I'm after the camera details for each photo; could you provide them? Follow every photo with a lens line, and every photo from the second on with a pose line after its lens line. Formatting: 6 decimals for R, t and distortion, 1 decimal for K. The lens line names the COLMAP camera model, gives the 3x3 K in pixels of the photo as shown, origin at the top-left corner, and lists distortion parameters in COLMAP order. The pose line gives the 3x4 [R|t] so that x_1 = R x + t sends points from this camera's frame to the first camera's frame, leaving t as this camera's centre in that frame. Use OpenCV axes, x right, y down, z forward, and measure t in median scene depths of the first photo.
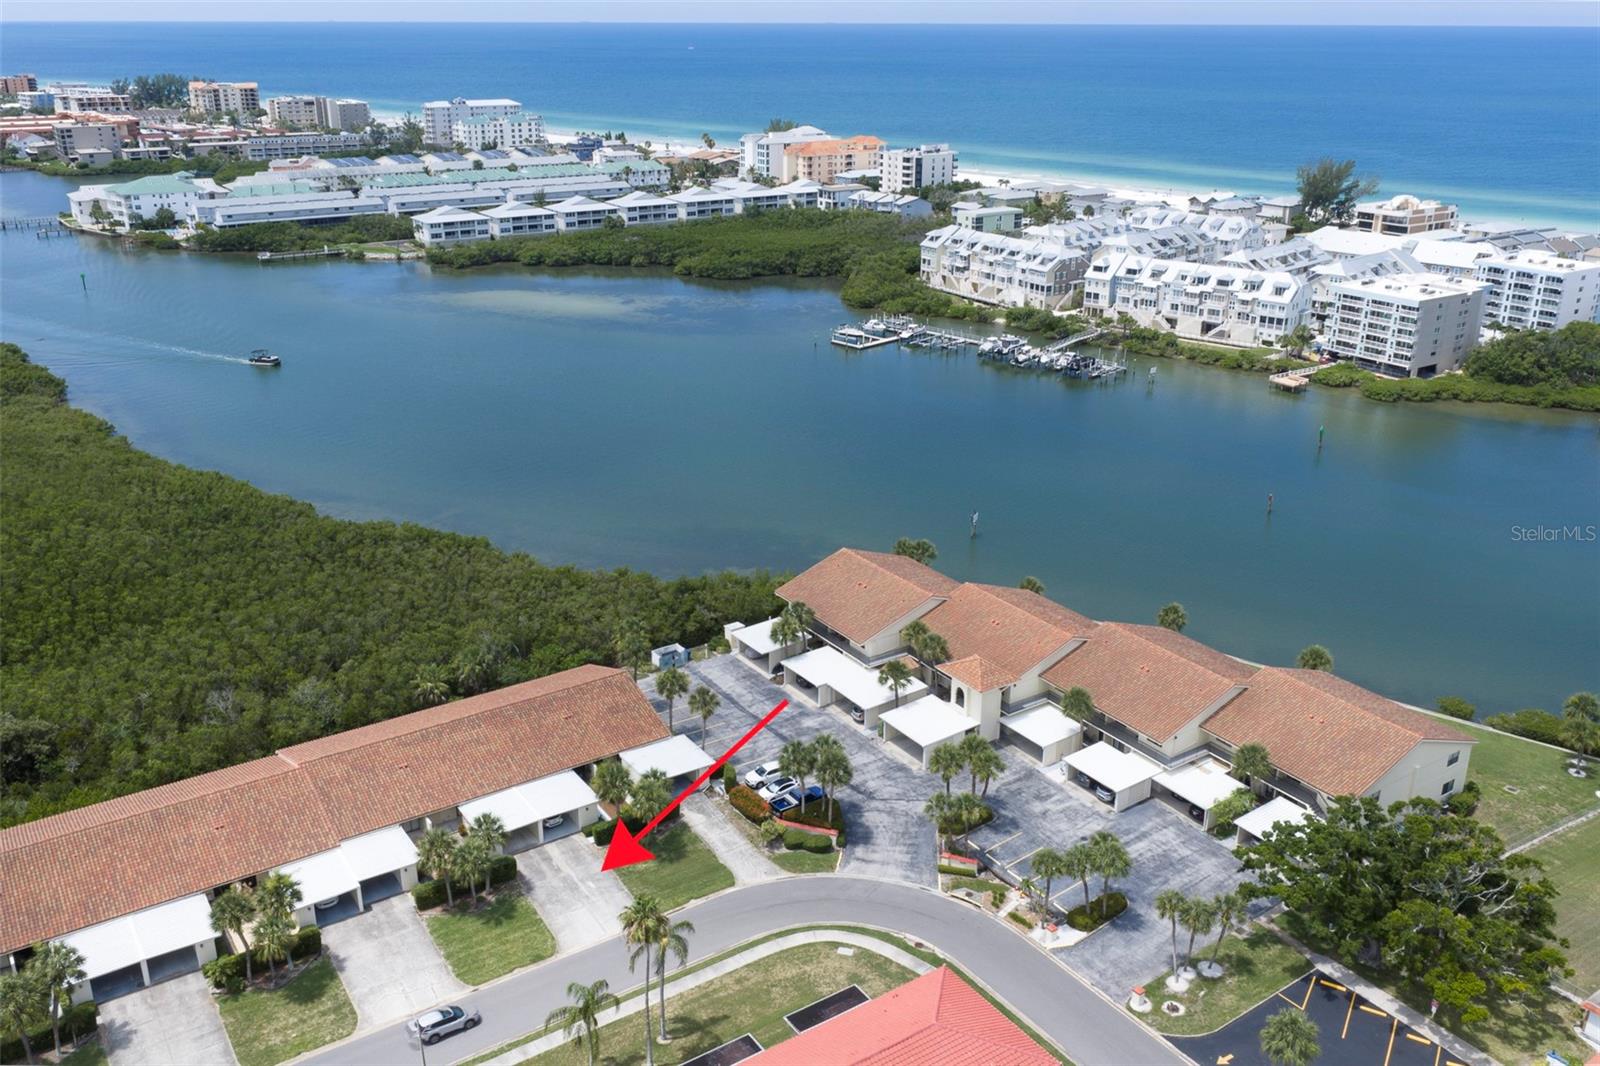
lens RADIAL K [[1342.6, 0, 830.8], [0, 1342.6, 532.3], [0, 0, 1]] dist [-0.005187, -0.039211]
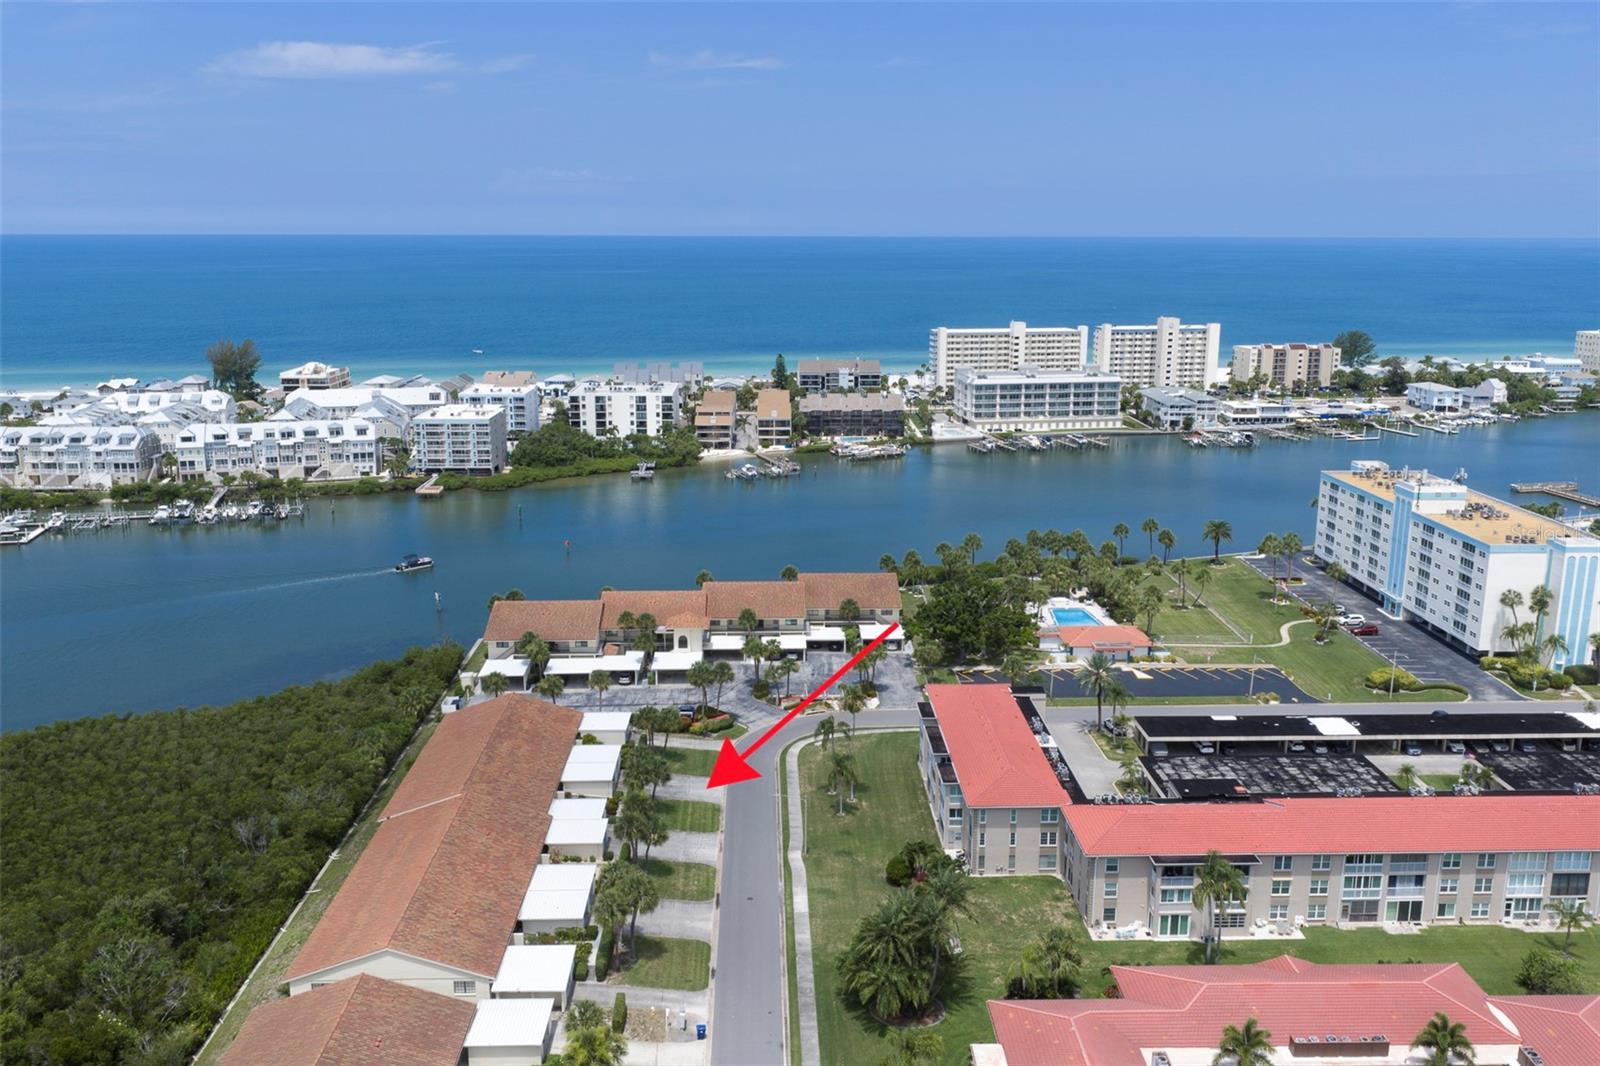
lens RADIAL K [[1320.8, 0, 800.0], [0, 1320.8, 533.0], [0, 0, 1]] dist [0.006482, 0.009341]
pose [[0.537456, -0.188433, 0.821970, -0.464885], [0.300581, 0.953501, 0.022047, 0.004984], [-0.787904, 0.235219, 0.569104, 0.001569]]
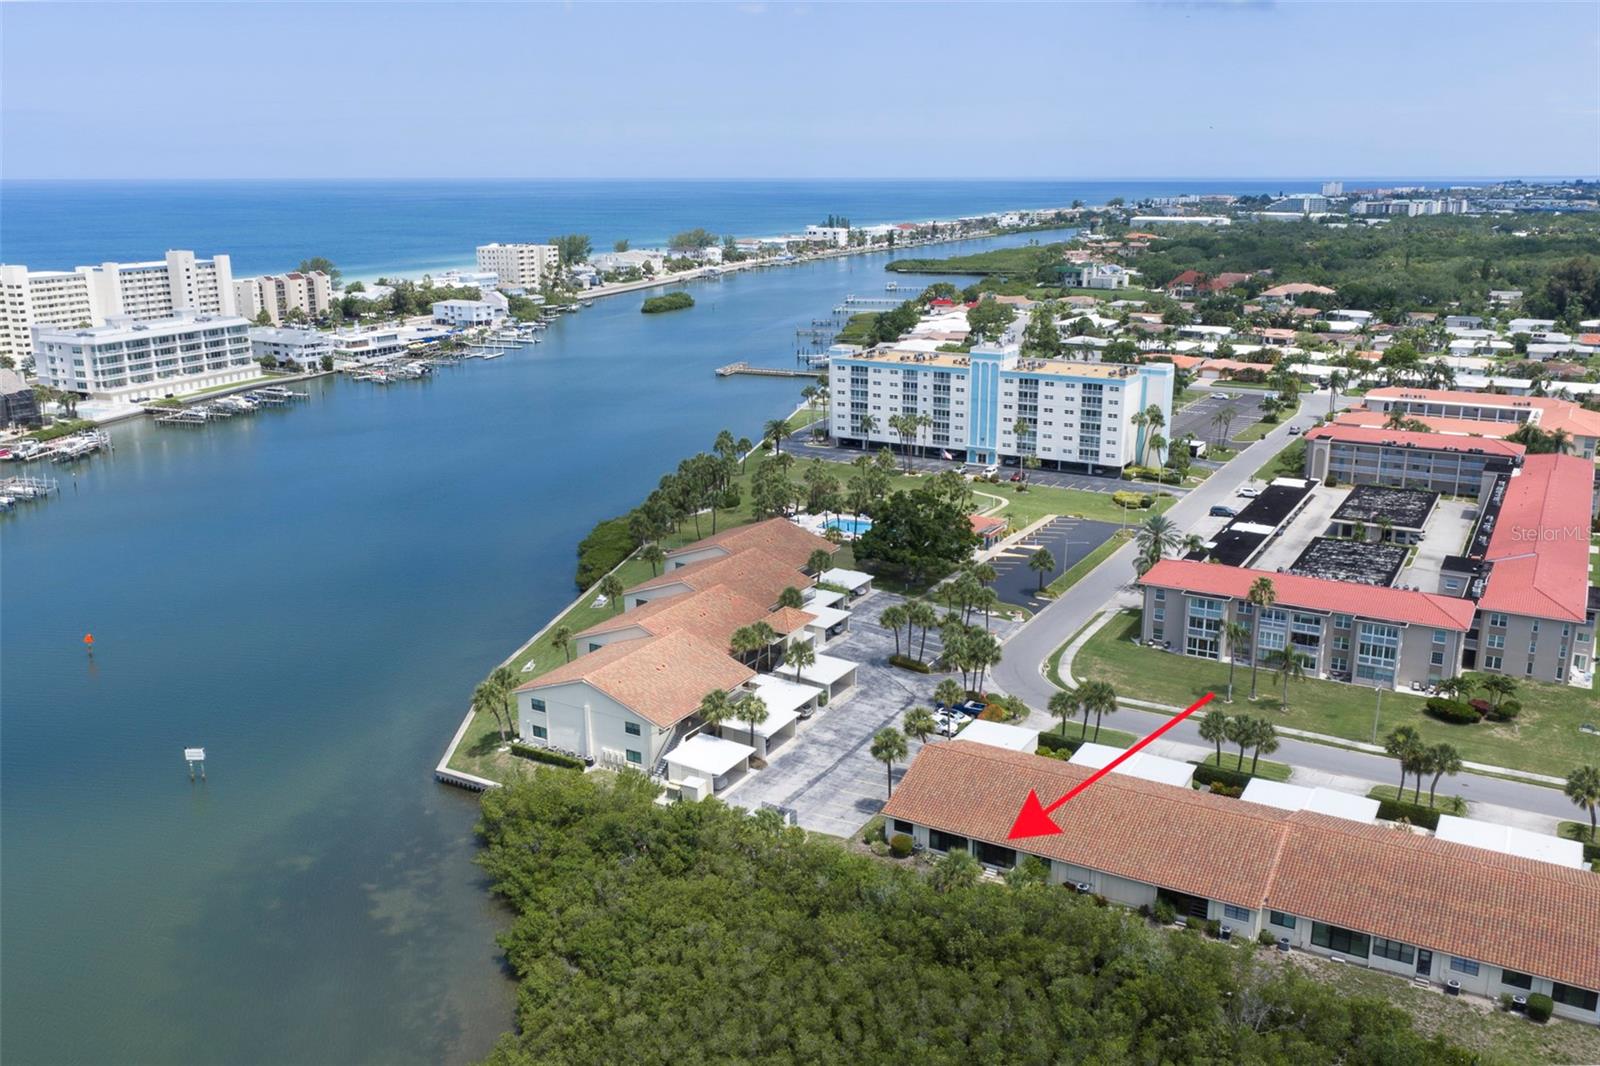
lens RADIAL K [[1361.0, 0, 800.0], [0, 1361.0, 533.0], [0, 0, 1]] dist [0.005980, 0.002071]
pose [[-0.430493, -0.231689, 0.872351, -0.398180], [0.327659, 0.860446, 0.390222, -0.182852], [-0.841020, 0.453821, -0.294501, 0.574045]]
